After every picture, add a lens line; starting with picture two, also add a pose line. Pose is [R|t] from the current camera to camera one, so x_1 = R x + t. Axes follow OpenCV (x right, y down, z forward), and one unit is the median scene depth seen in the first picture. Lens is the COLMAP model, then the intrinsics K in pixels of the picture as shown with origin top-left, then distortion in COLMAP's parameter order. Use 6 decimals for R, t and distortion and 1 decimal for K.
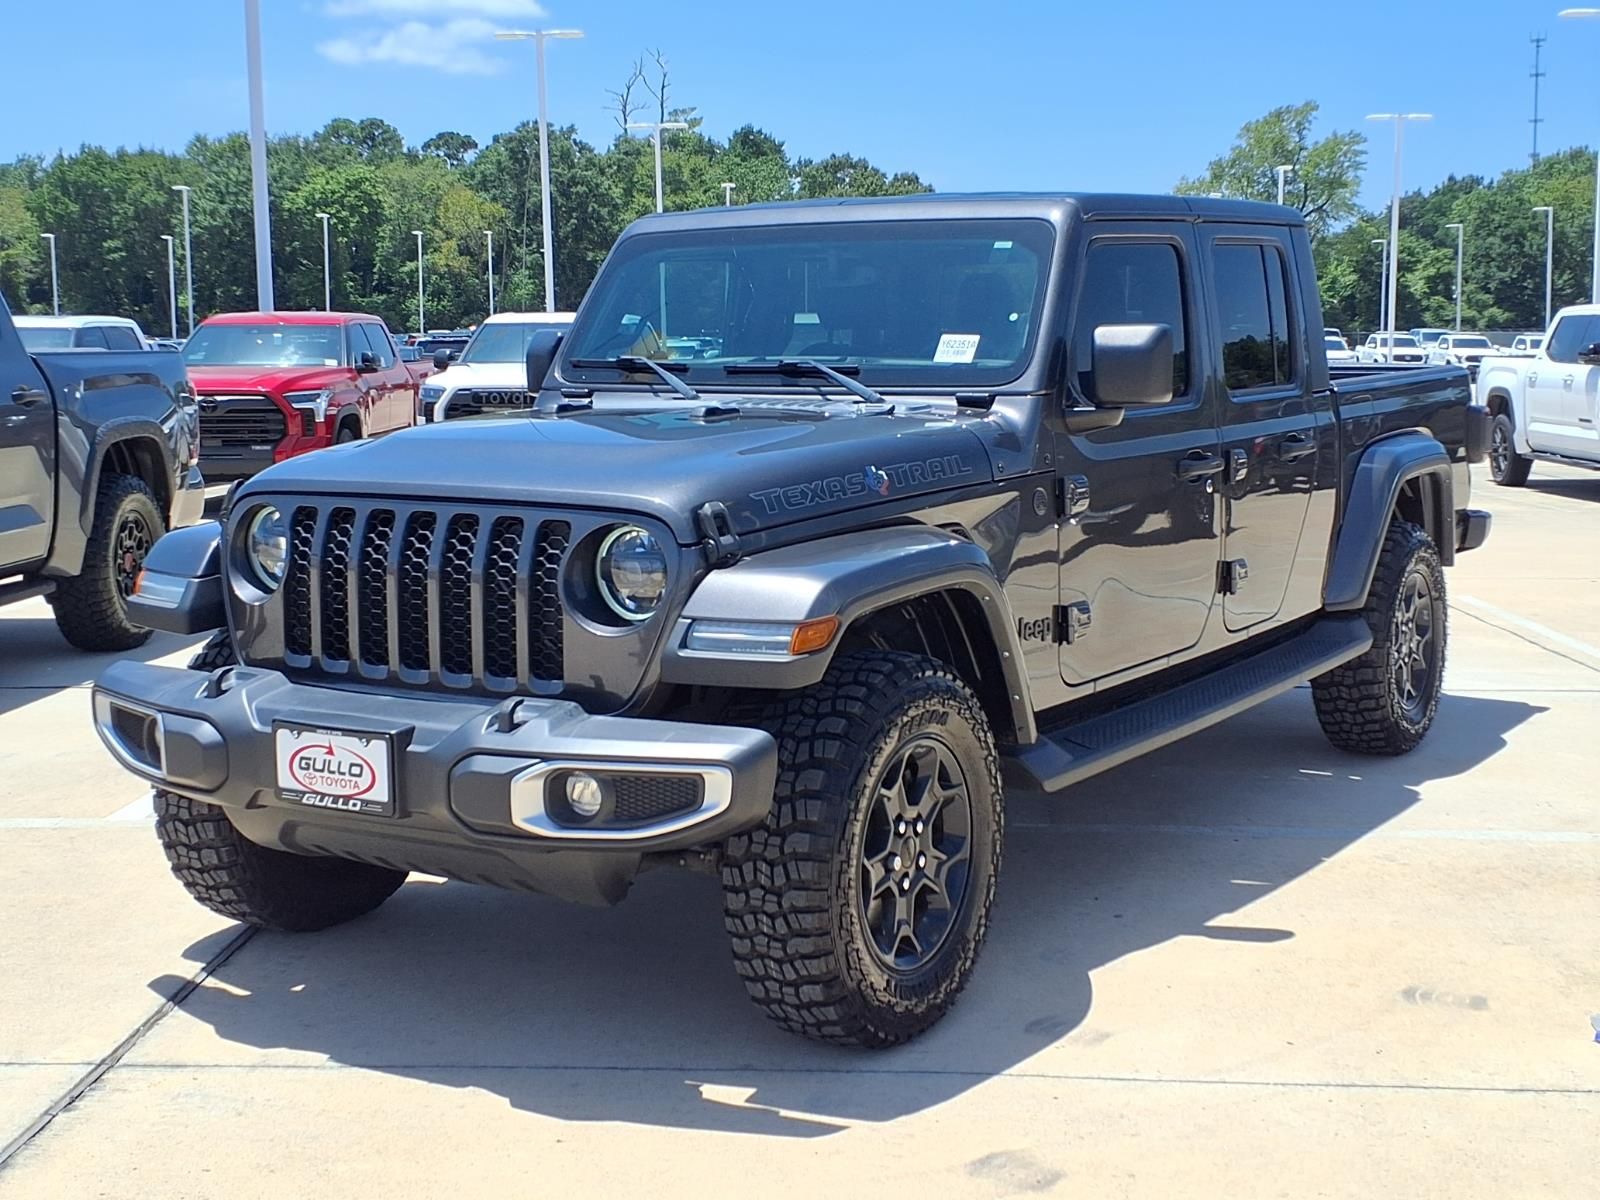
lens RADIAL K [[2050.2, 0, 800.0], [0, 2050.2, 600.0], [0, 0, 1]] dist [0.226995, -0.704865]
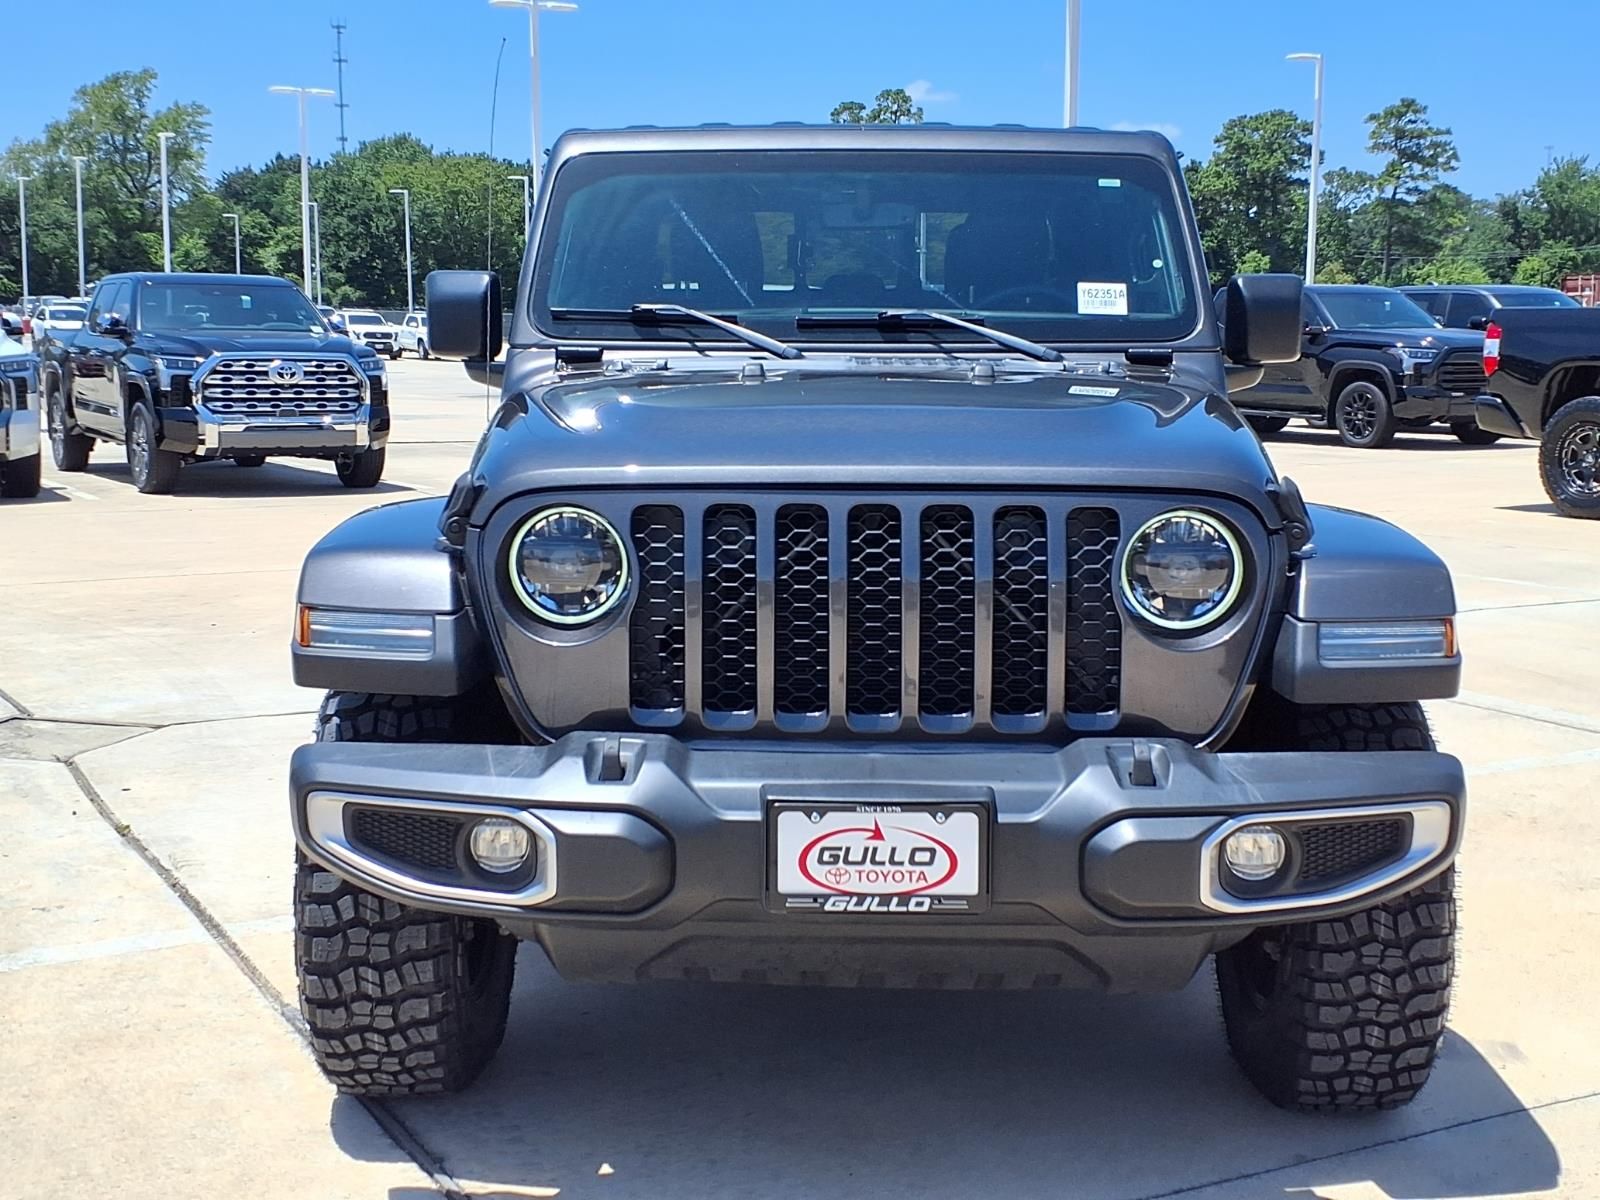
lens RADIAL K [[2050.2, 0, 800.0], [0, 2050.2, 600.0], [0, 0, 1]] dist [0.226995, -0.704865]
pose [[0.854725, -0.060225, 0.515575, -0.497990], [0.054292, 0.998171, 0.026591, -0.024581], [-0.516233, 0.005264, 0.856432, 0.315081]]
